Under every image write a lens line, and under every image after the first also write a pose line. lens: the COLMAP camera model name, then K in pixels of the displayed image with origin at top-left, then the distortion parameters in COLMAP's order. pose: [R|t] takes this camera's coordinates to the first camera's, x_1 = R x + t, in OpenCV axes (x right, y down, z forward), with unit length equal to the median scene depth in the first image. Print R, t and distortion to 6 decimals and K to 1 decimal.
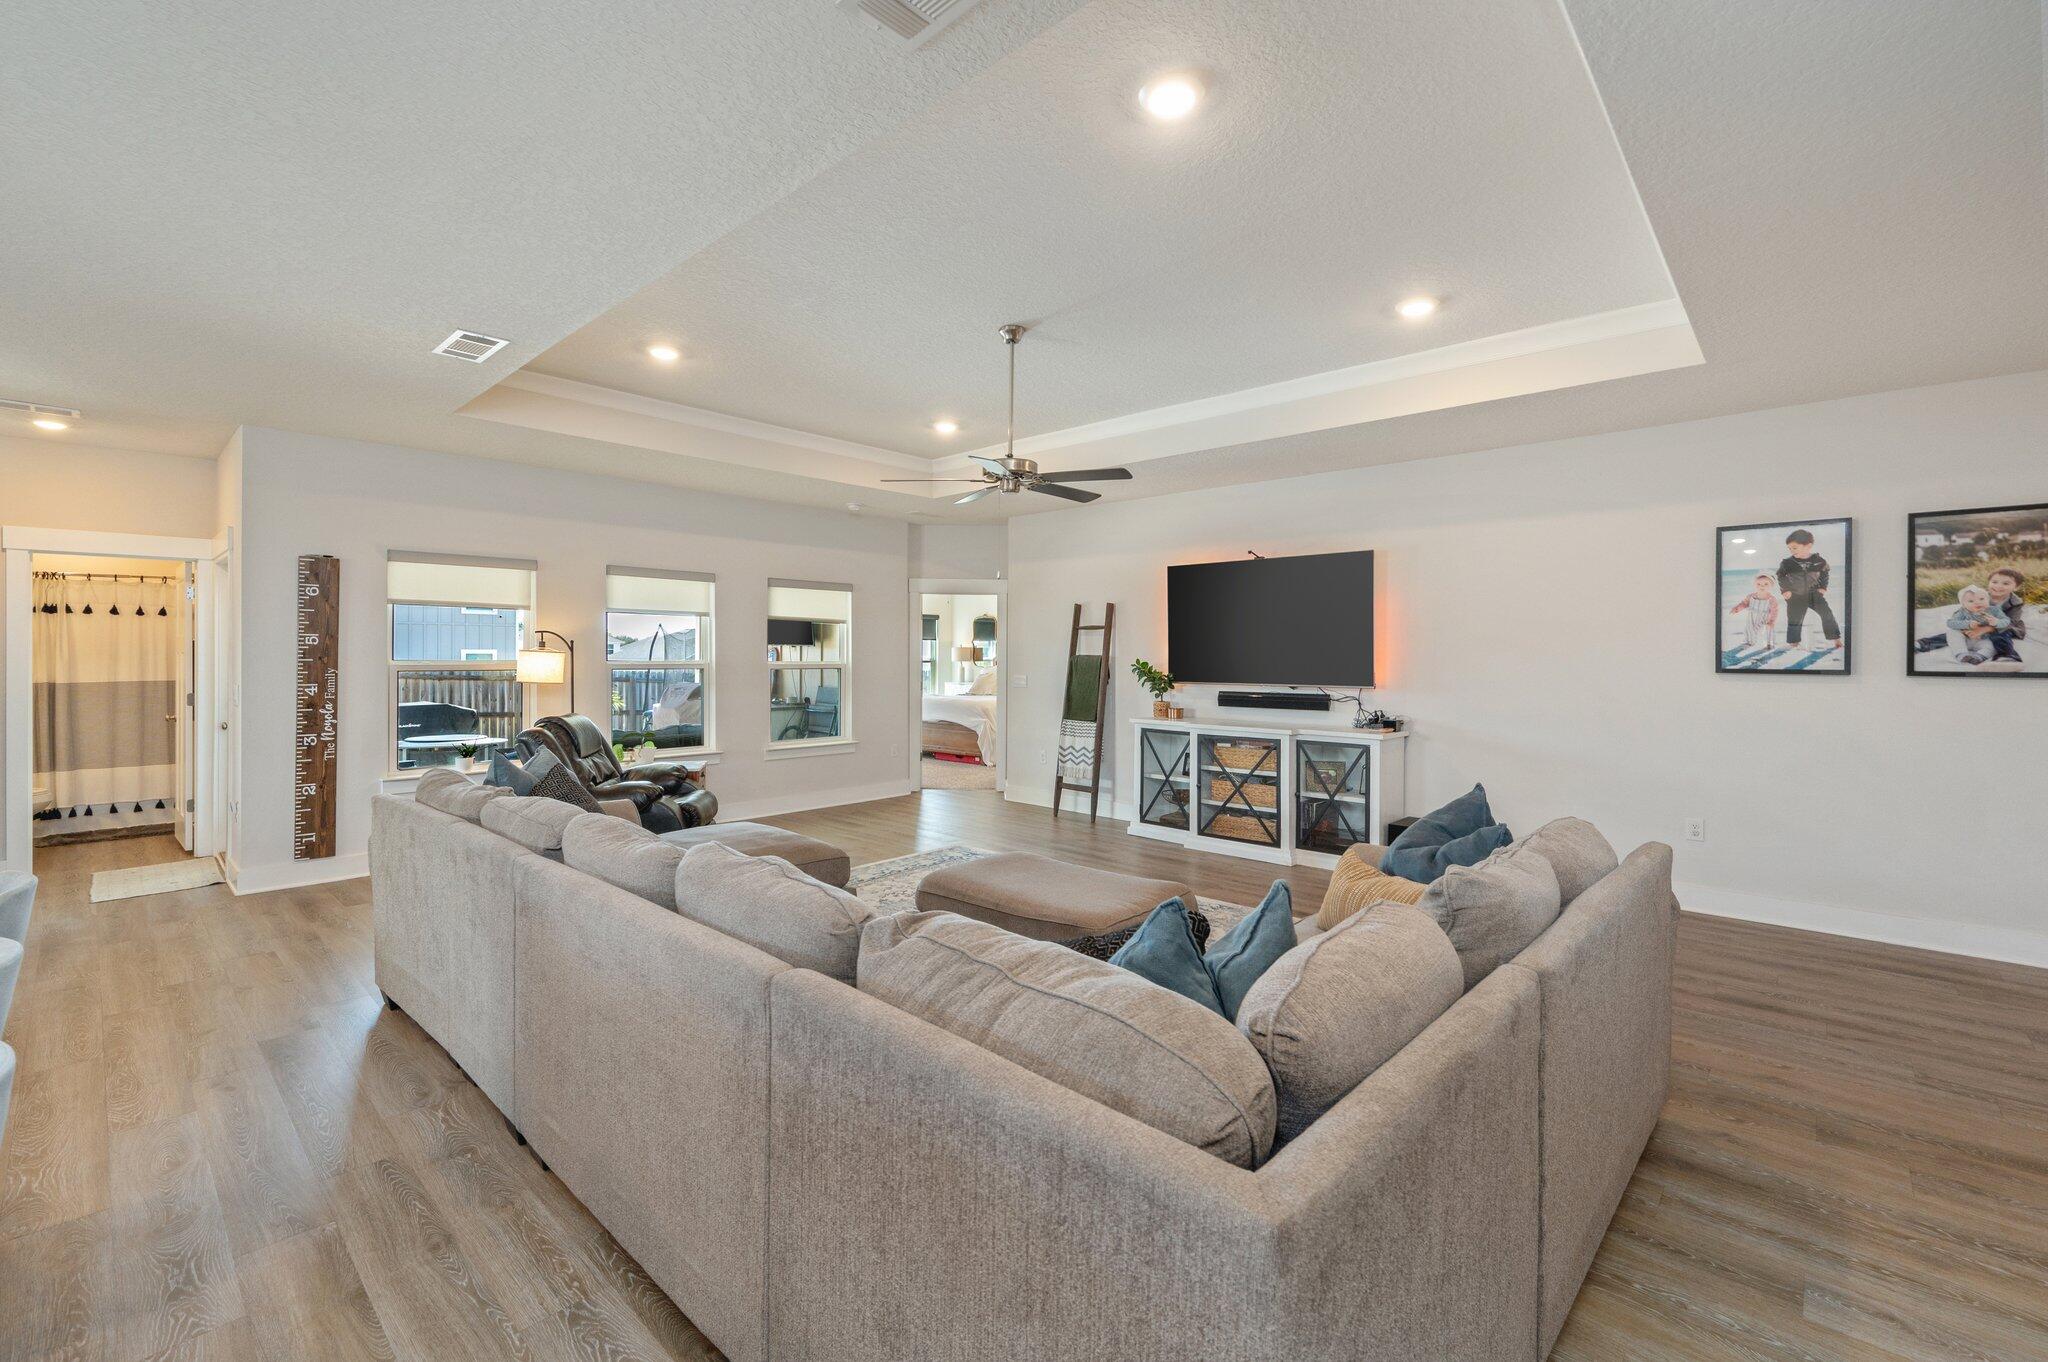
lens RADIAL K [[864.7, 0, 1025.8], [0, 864.7, 662.7], [0, 0, 1]] dist [-0.003616, -0.000510]
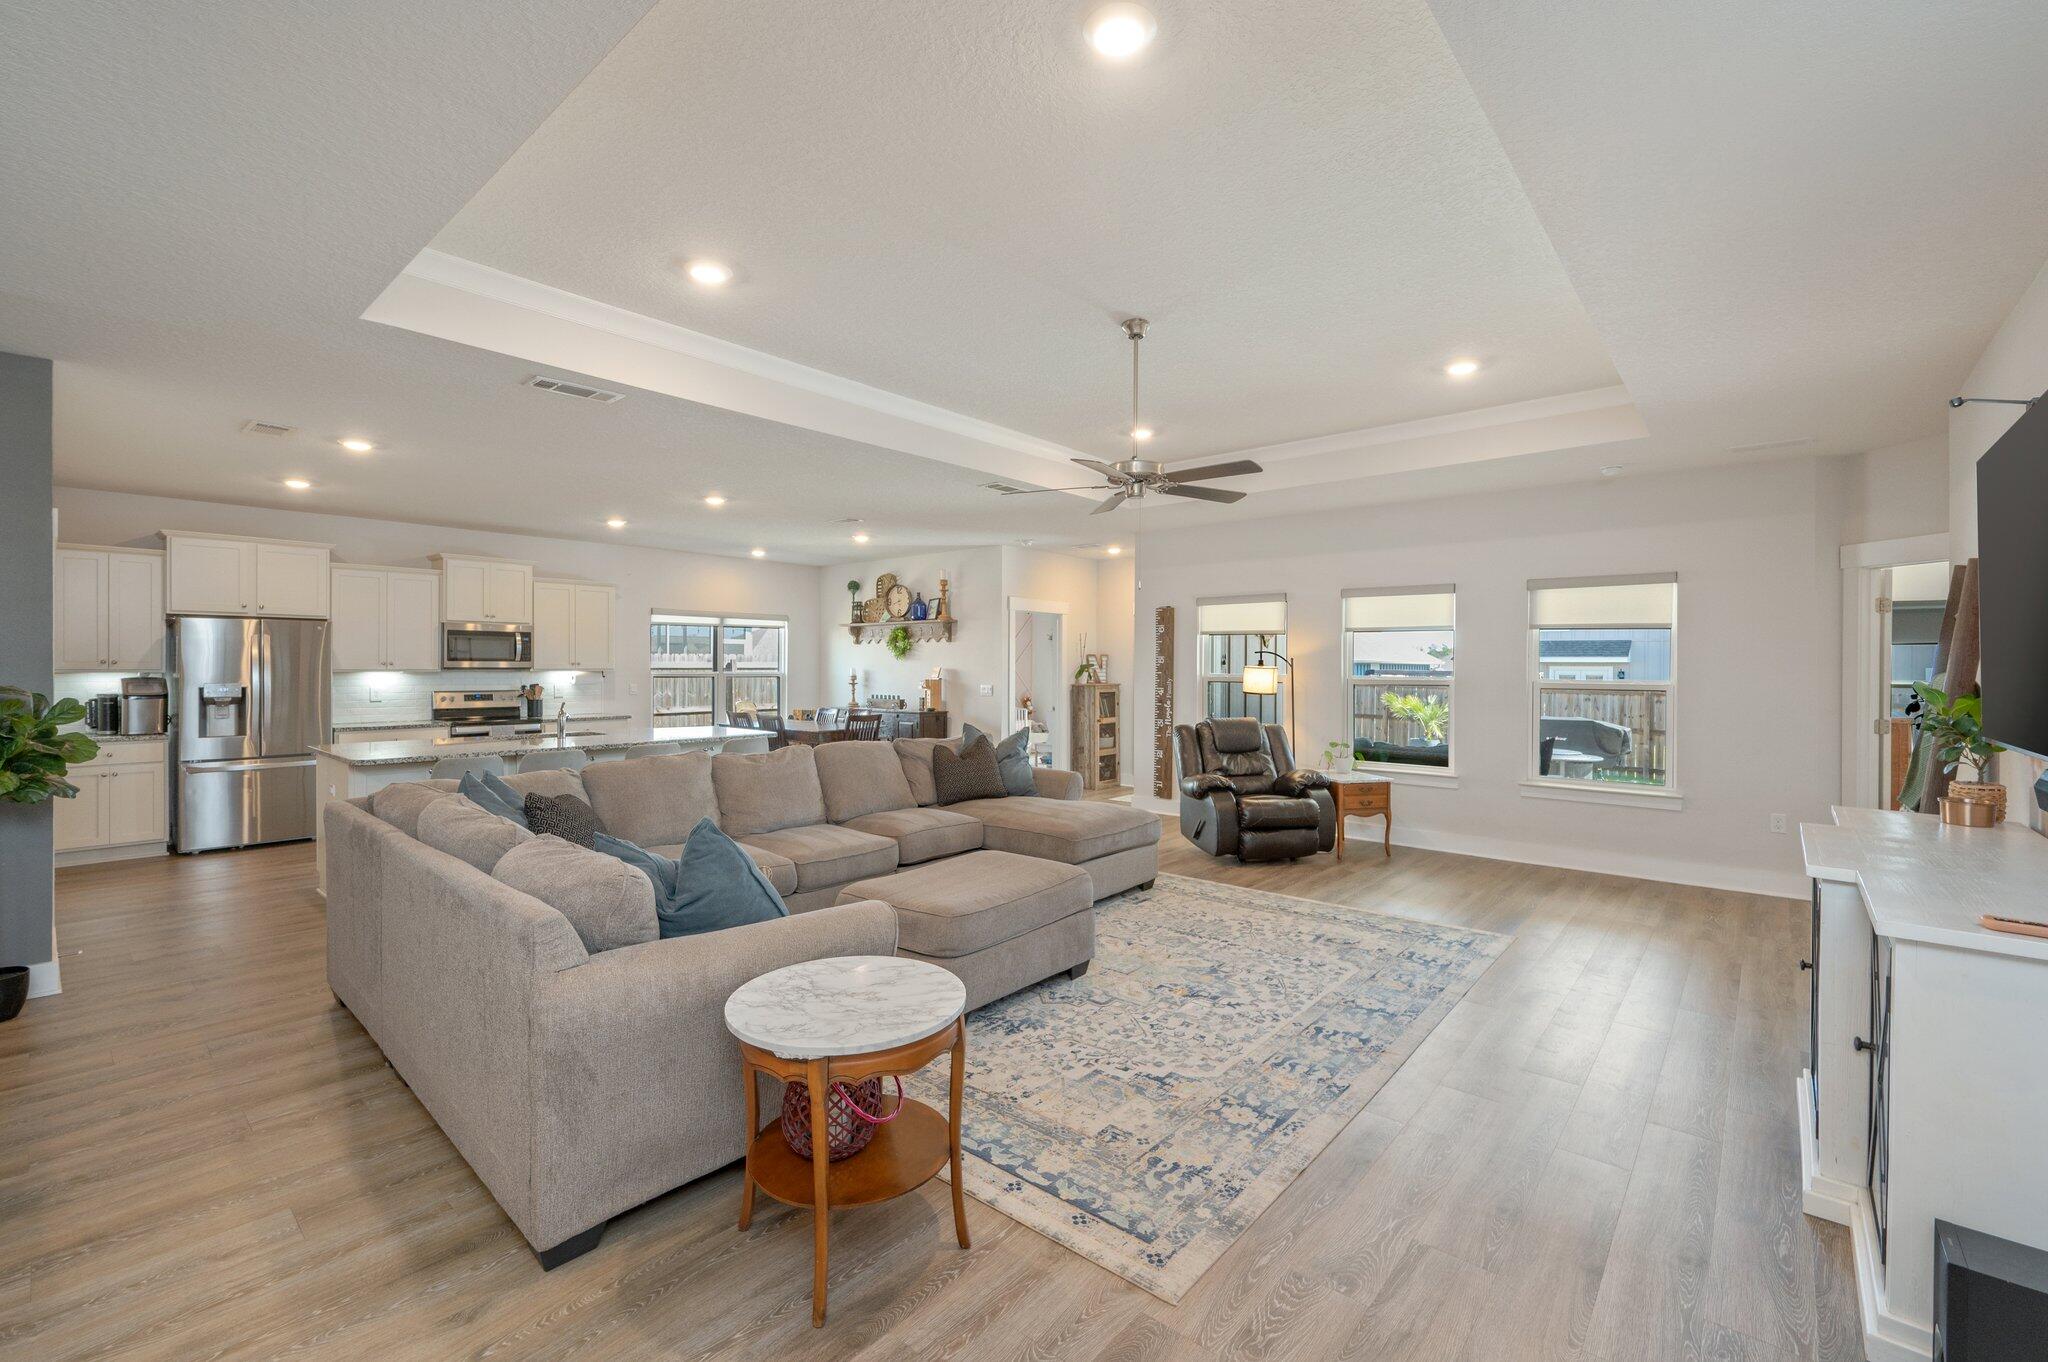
lens RADIAL K [[864.7, 0, 1025.8], [0, 864.7, 662.7], [0, 0, 1]] dist [-0.003616, -0.000510]
pose [[0.029238, -0.008577, -0.999536, 0.874647], [-0.013990, 0.999862, -0.008989, -0.004576], [0.999475, 0.014246, 0.029114, 0.807766]]
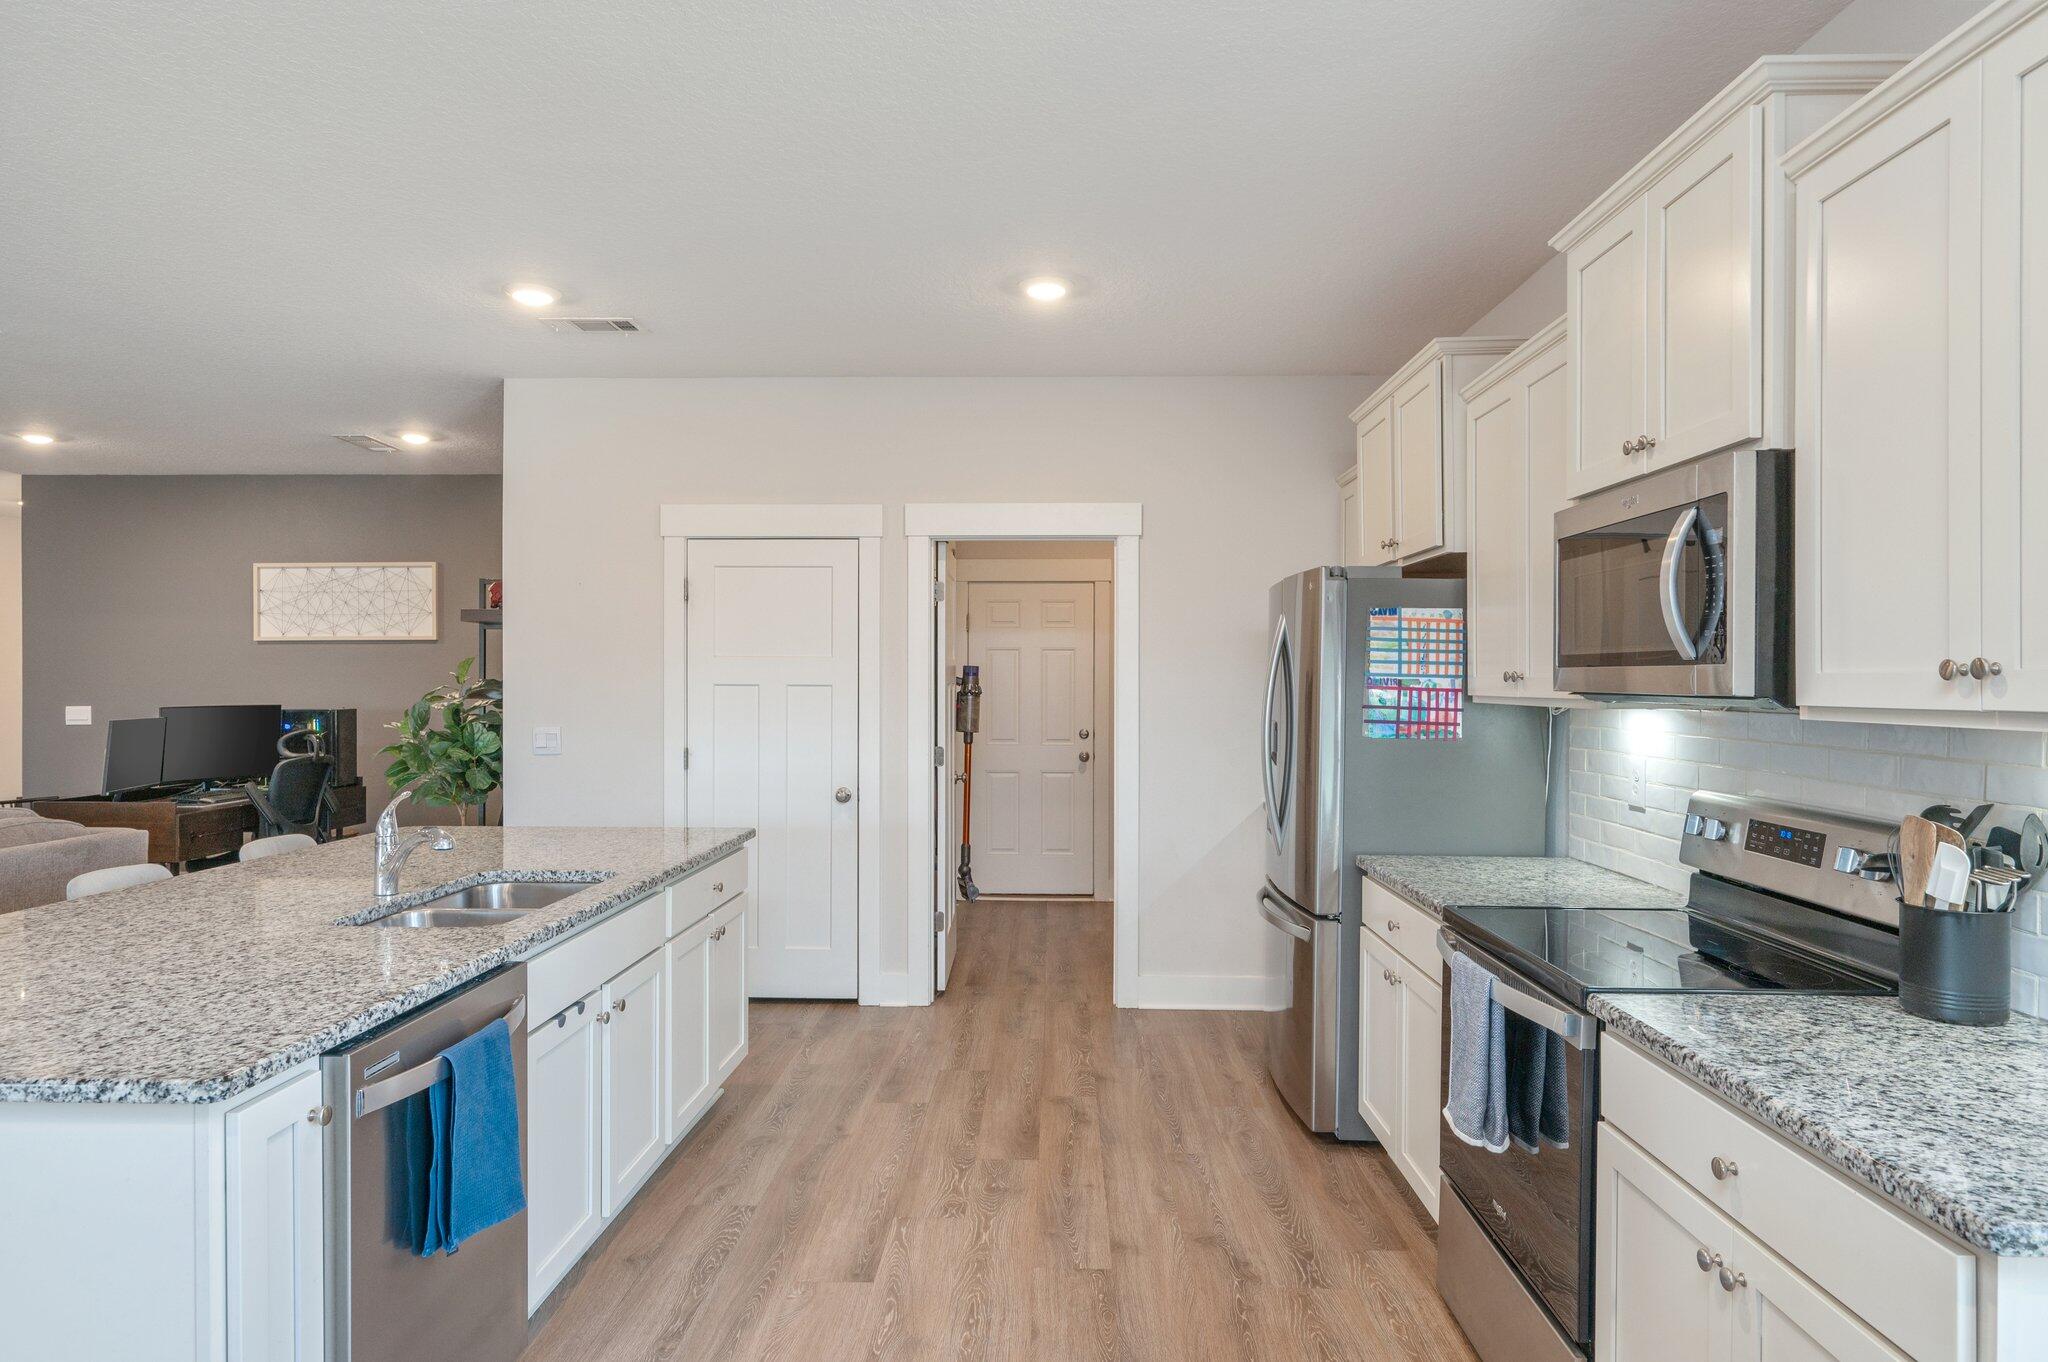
lens RADIAL K [[1205.8, 0, 1024.0], [0, 1205.8, 681.0], [0, 0, 1]] dist [-0.000171, 0.001078]
pose [[-0.654940, -0.006734, 0.755651, -1.176211], [0.003087, 0.999928, 0.011587, -0.007897], [-0.755674, 0.009921, -0.654872, 0.291305]]
